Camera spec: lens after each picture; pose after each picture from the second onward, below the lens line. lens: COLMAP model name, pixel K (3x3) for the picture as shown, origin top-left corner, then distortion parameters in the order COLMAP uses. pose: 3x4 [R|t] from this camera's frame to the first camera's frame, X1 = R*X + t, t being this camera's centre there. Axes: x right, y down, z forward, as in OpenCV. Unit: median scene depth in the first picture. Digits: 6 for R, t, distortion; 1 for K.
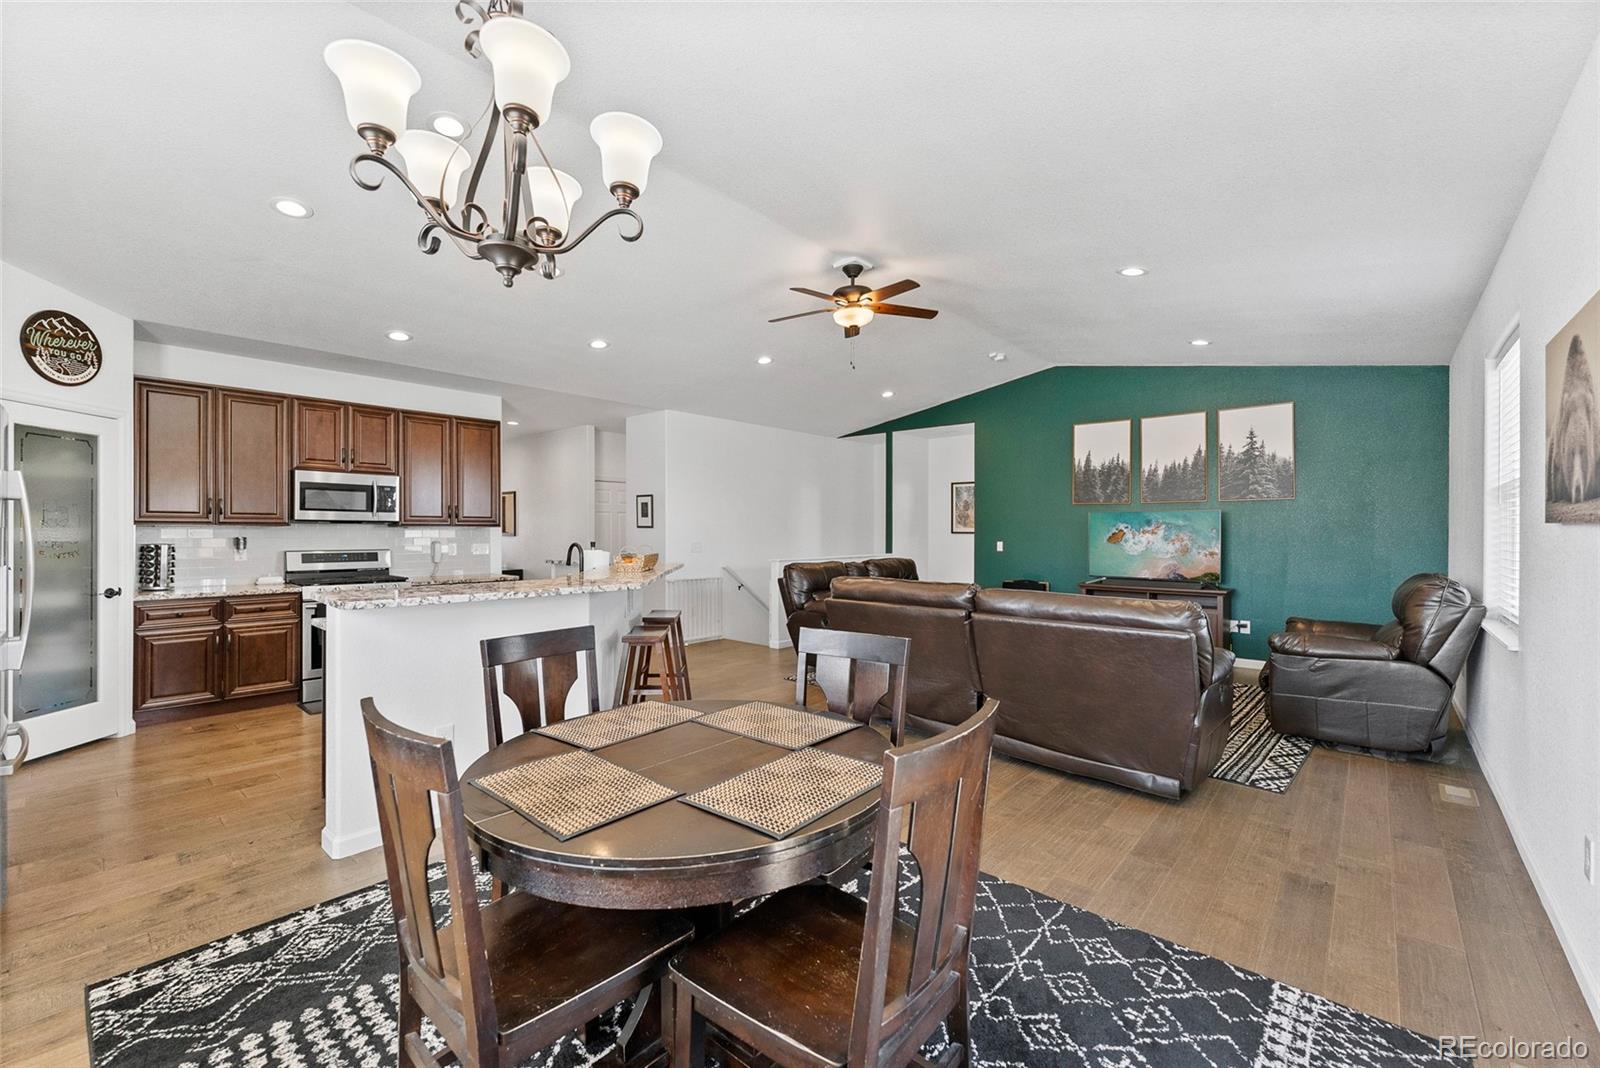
lens RADIAL K [[641.3, 0, 801.6], [0, 641.3, 531.5], [0, 0, 1]] dist [-0.001071, 0.000290]
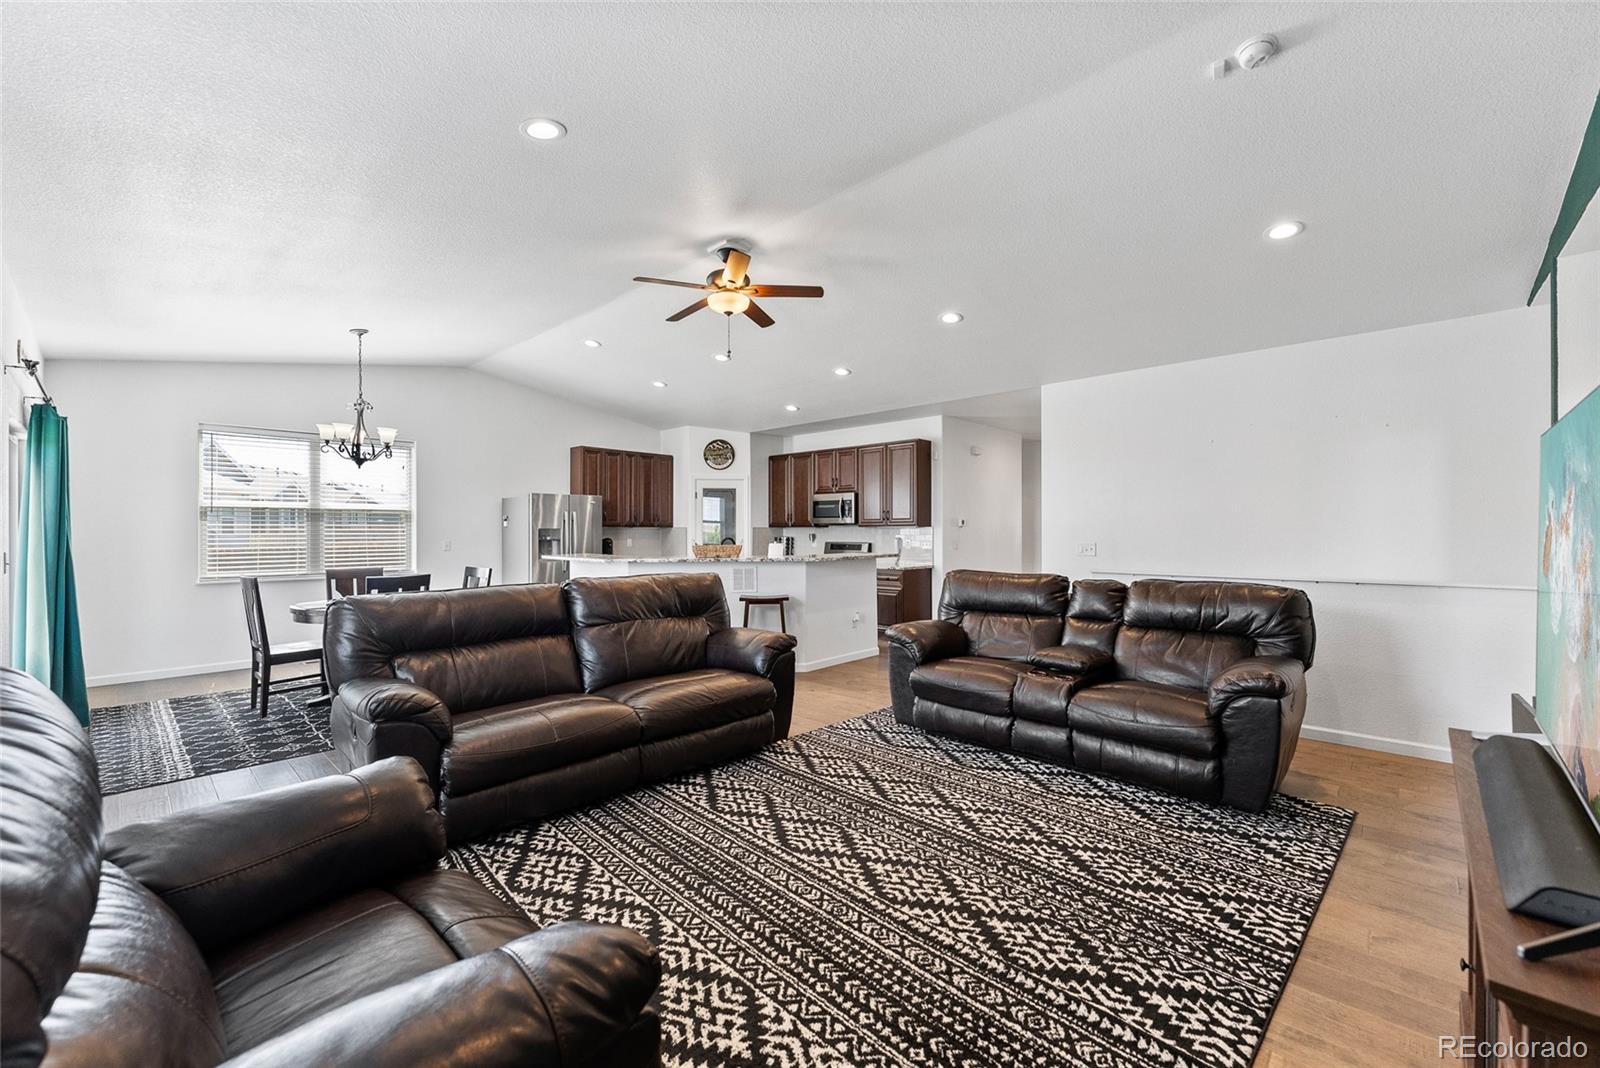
lens RADIAL K [[641.3, 0, 811.8], [0, 641.3, 535.1], [0, 0, 1]] dist [-0.001071, 0.000290]
pose [[-0.020799, 0.004313, -0.999774, 0.986500], [-0.000793, 0.999990, 0.004330, 0.006095], [0.999783, 0.000883, -0.020795, 1.091207]]
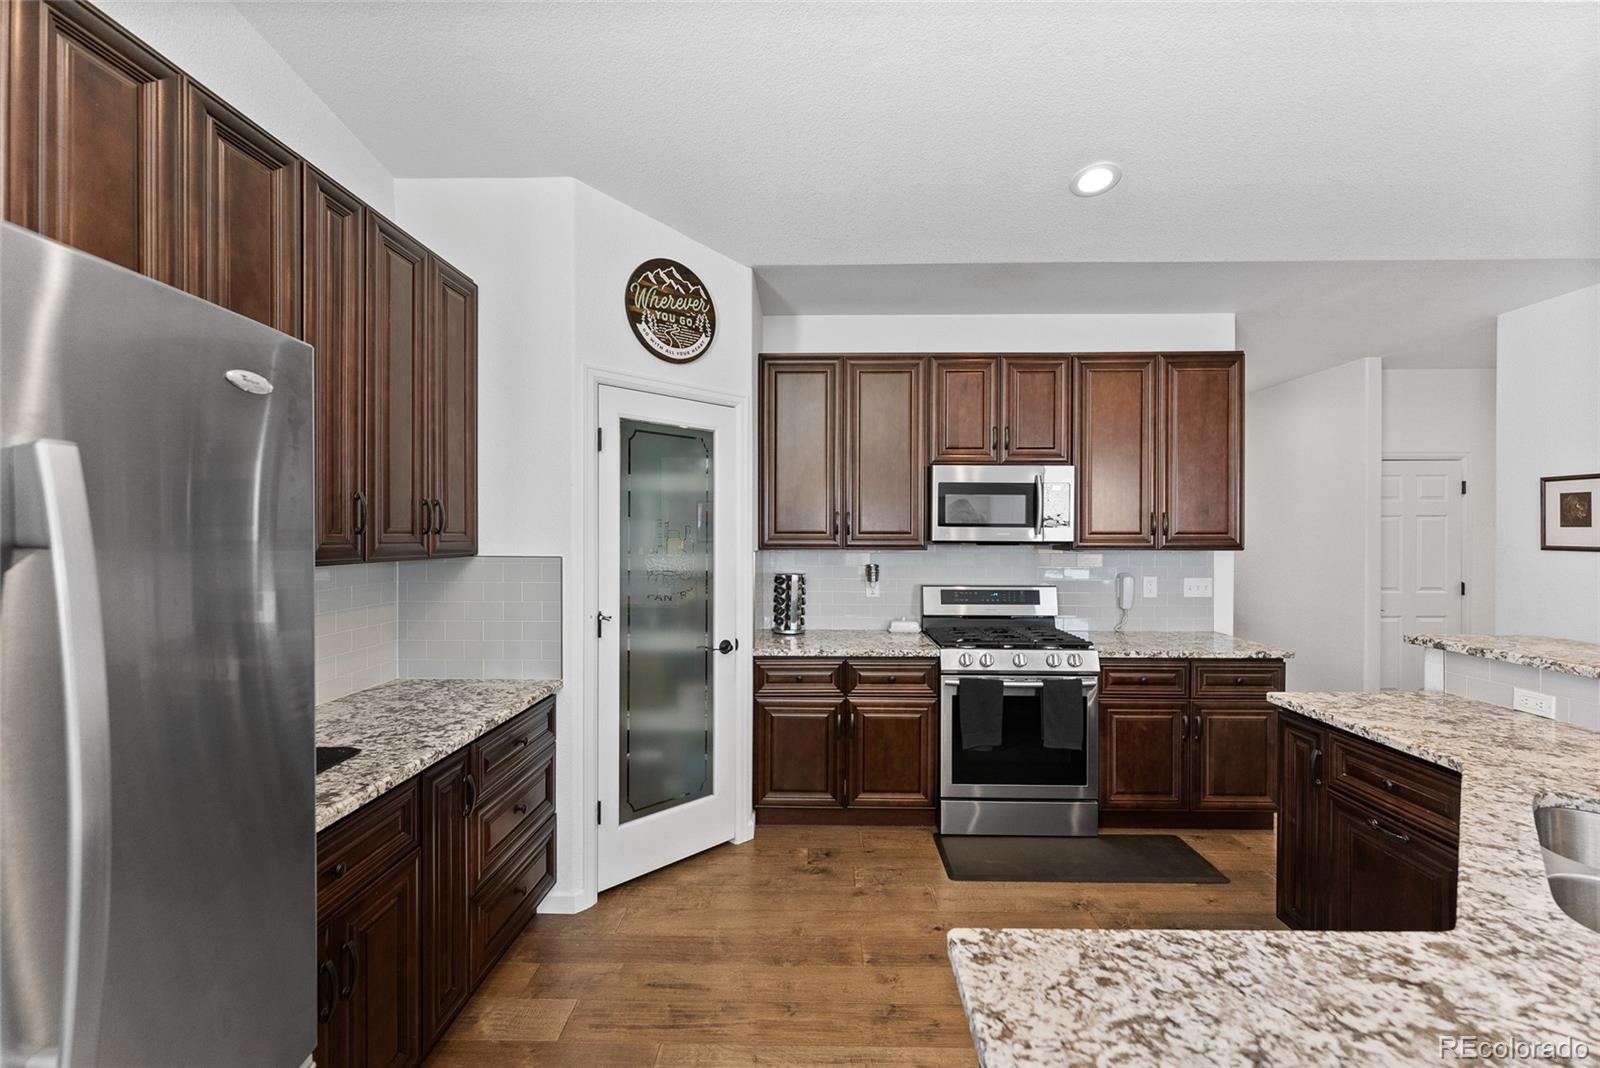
lens RADIAL K [[641.3, 0, 802.2], [0, 641.3, 540.1], [0, 0, 1]] dist [-0.001071, 0.000290]
pose [[0.632884, 0.006543, -0.774219, -0.387971], [-0.001238, 0.999972, 0.007439, -0.025559], [0.774246, -0.003749, 0.632874, 0.509705]]
